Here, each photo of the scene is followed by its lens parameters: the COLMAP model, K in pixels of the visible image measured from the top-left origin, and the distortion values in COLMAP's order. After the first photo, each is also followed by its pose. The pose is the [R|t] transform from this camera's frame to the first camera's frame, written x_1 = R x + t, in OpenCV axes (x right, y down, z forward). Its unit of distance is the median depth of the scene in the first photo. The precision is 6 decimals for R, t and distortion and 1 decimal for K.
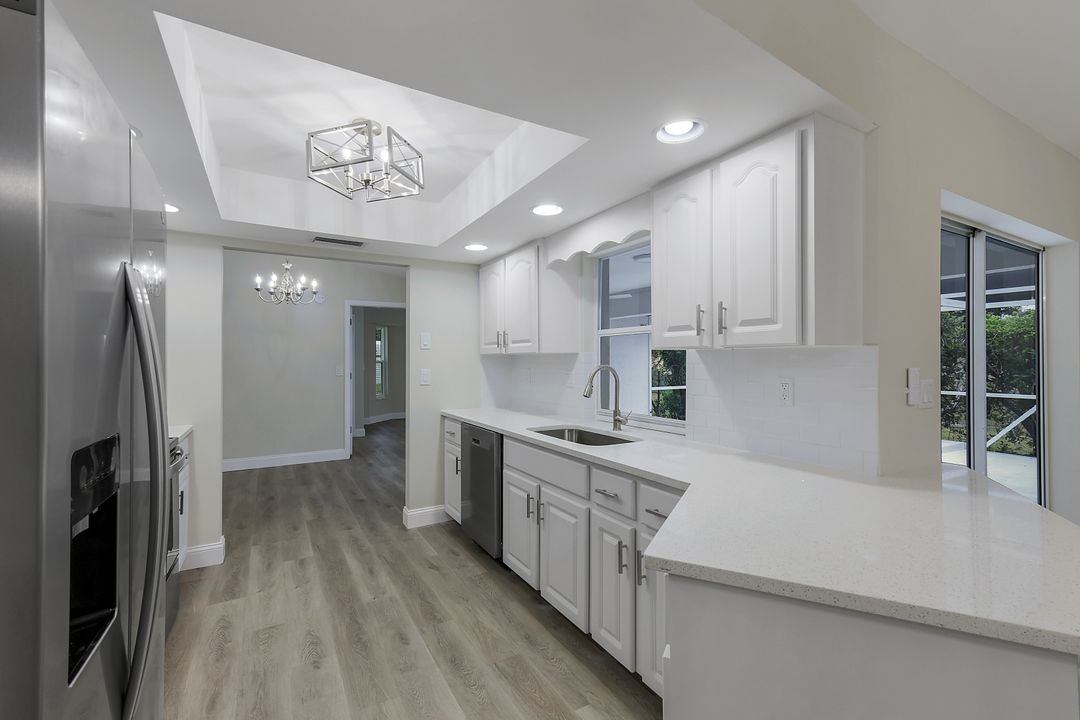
lens RADIAL K [[467.4, 0, 542.7], [0, 467.4, 359.6], [0, 0, 1]] dist [0.014504, -0.000002]
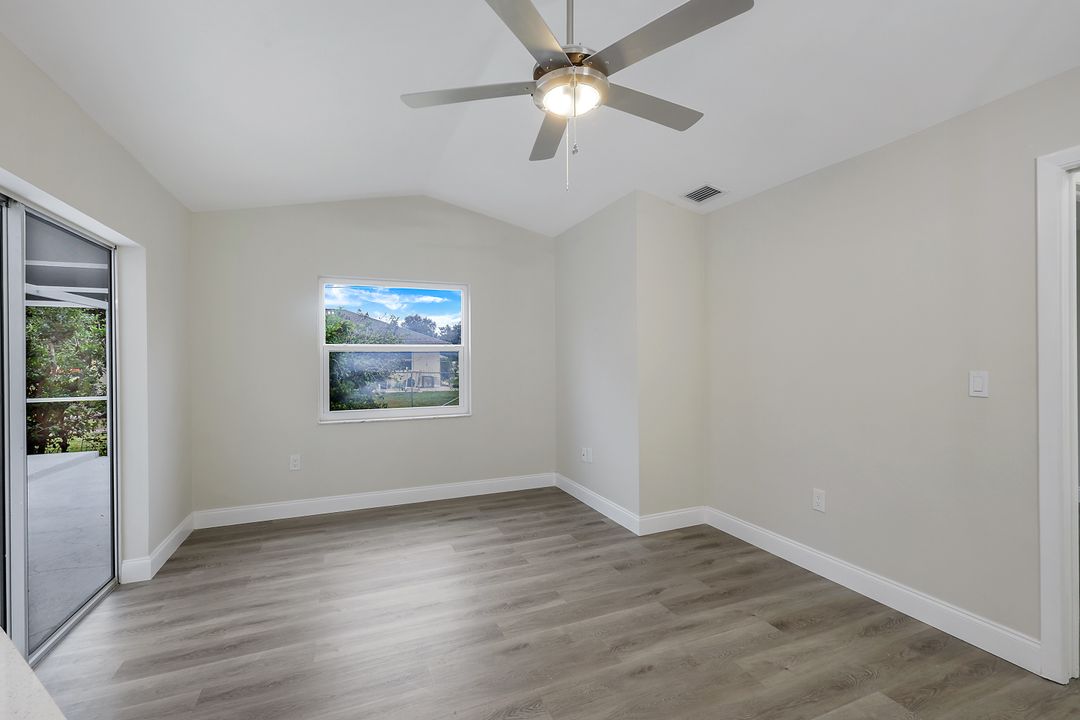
lens RADIAL K [[473.0, 0, 544.5], [0, 473.0, 357.5], [0, 0, 1]] dist [0.003979, 0.000487]
pose [[0.128552, 0.002368, 0.991700, 0.199118], [0.006372, 0.999975, -0.003214, 0.000804], [-0.991682, 0.006732, 0.128533, 0.006270]]
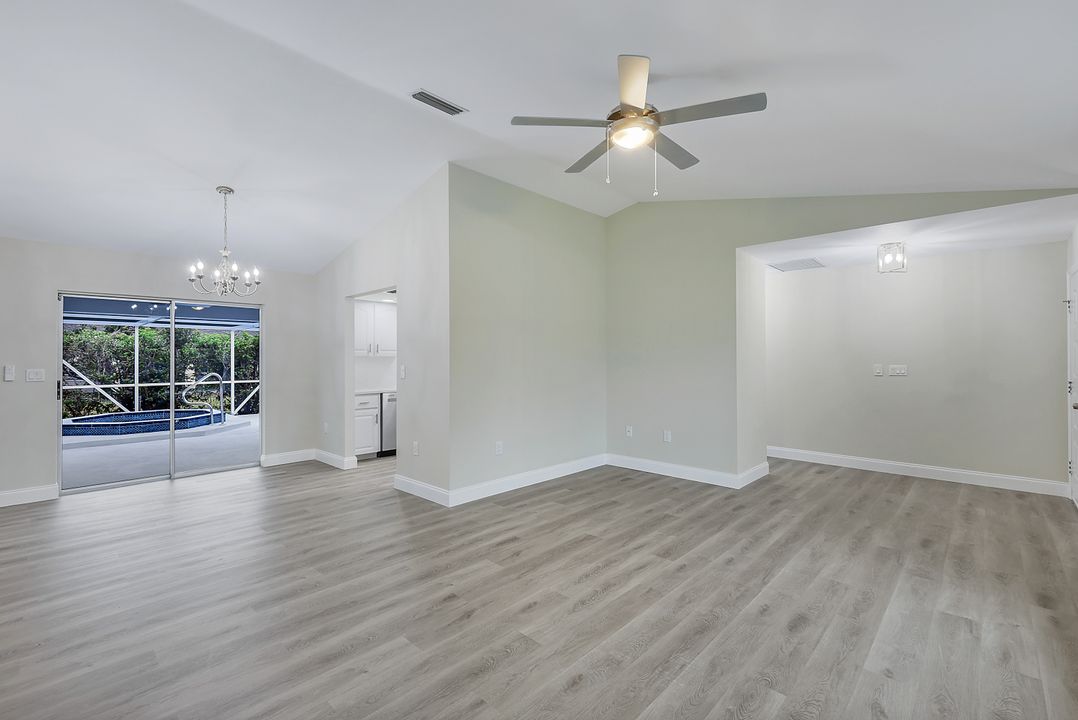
lens RADIAL K [[468.4, 0, 545.8], [0, 468.4, 357.1], [0, 0, 1]] dist [0.002554, 0.000239]
pose [[-0.289264, 0.009508, 0.957202, -2.410553], [0.004048, 0.999954, -0.008709, 0.011742], [-0.957241, 0.001355, -0.289289, 1.037785]]
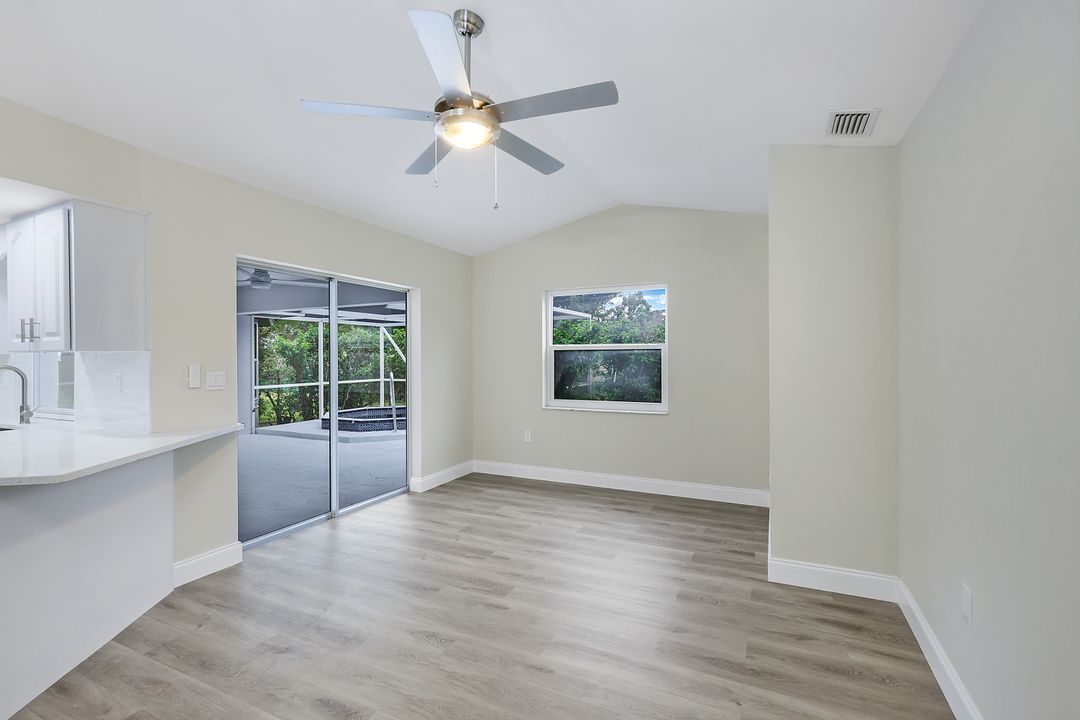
lens RADIAL K [[476.7, 0, 544.7], [0, 476.7, 355.8], [0, 0, 1]] dist [0.002304, -0.000143]
pose [[0.826004, -0.001815, 0.563662, 0.498980], [0.004059, 0.999988, -0.002728, -0.002529], [-0.563650, 0.004541, 0.826001, -0.600695]]
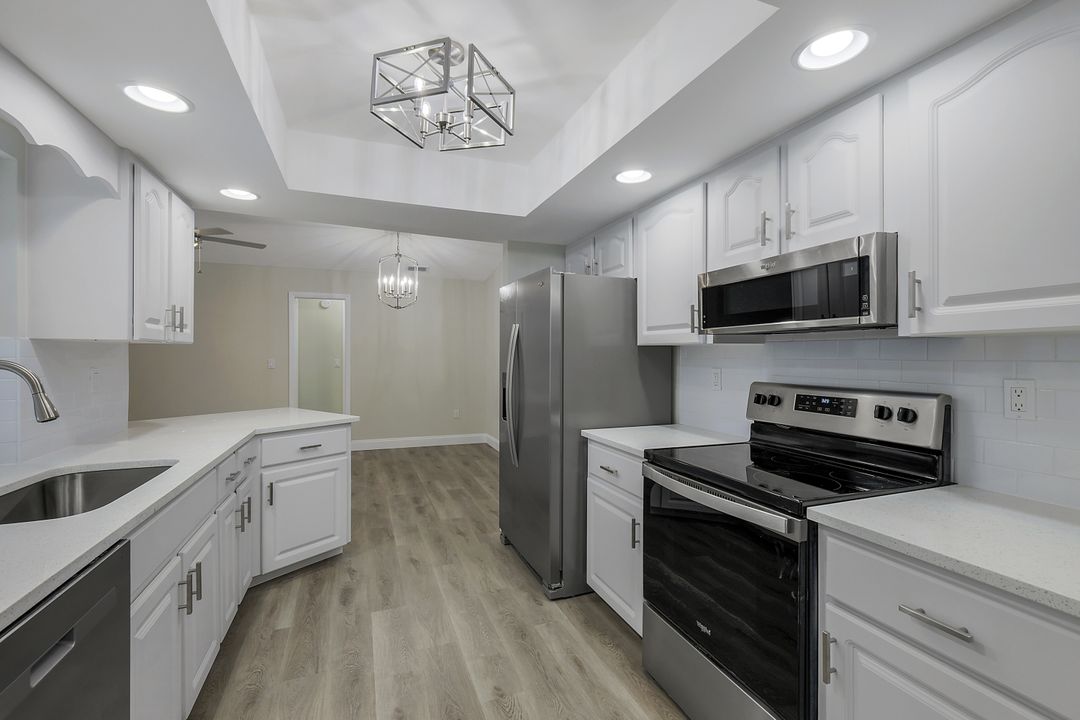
lens RADIAL K [[476.7, 0, 544.7], [0, 476.7, 355.8], [0, 0, 1]] dist [0.002304, -0.000143]
pose [[-0.988110, 0.004458, 0.153685, -0.482041], [0.004707, 0.999988, 0.001253, 0.005093], [-0.153678, 0.001962, -0.988119, 1.281911]]
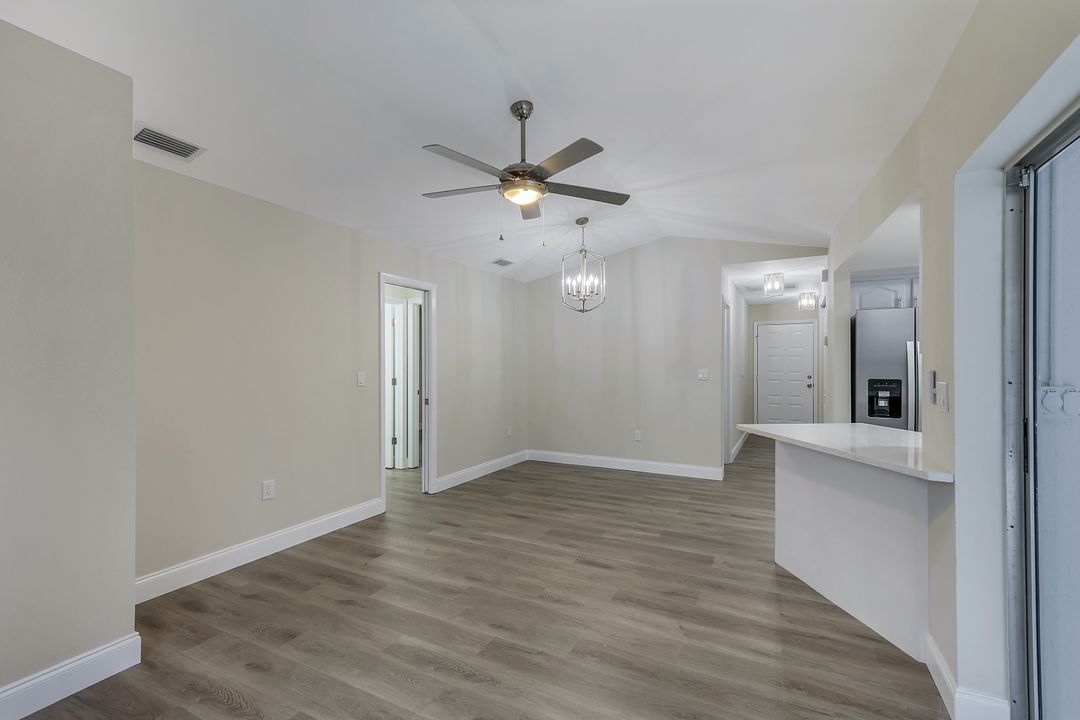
lens RADIAL K [[481.6, 0, 548.6], [0, 481.6, 361.3], [0, 0, 1]] dist [0.009236, 0.000117]
pose [[-0.840500, 0.001146, -0.541811, 1.275409], [0.002572, 0.999995, -0.001874, -0.004202], [0.541806, -0.002969, -0.840499, 0.868631]]
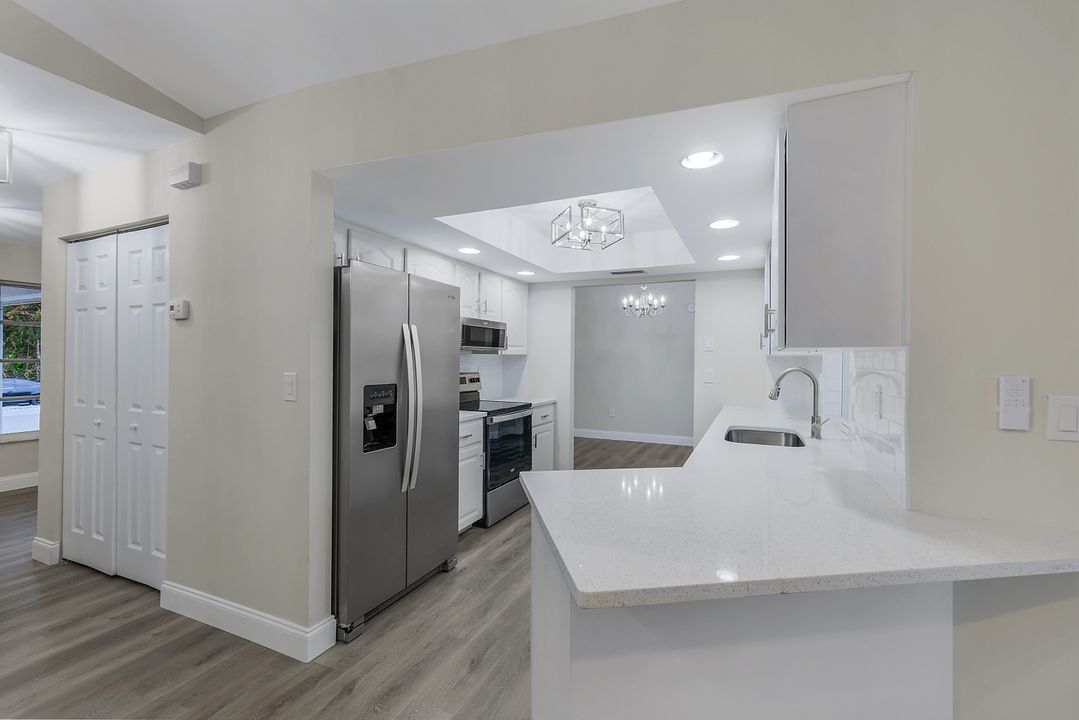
lens RADIAL K [[470.5, 0, 540.9], [0, 470.5, 356.5], [0, 0, 1]] dist [-0.000886, 0.000173]
pose [[0.581009, 0.004284, -0.813886, 0.552708], [-0.010929, 0.999937, -0.002538, -0.002550], [0.813824, 0.010369, 0.581019, 0.007817]]
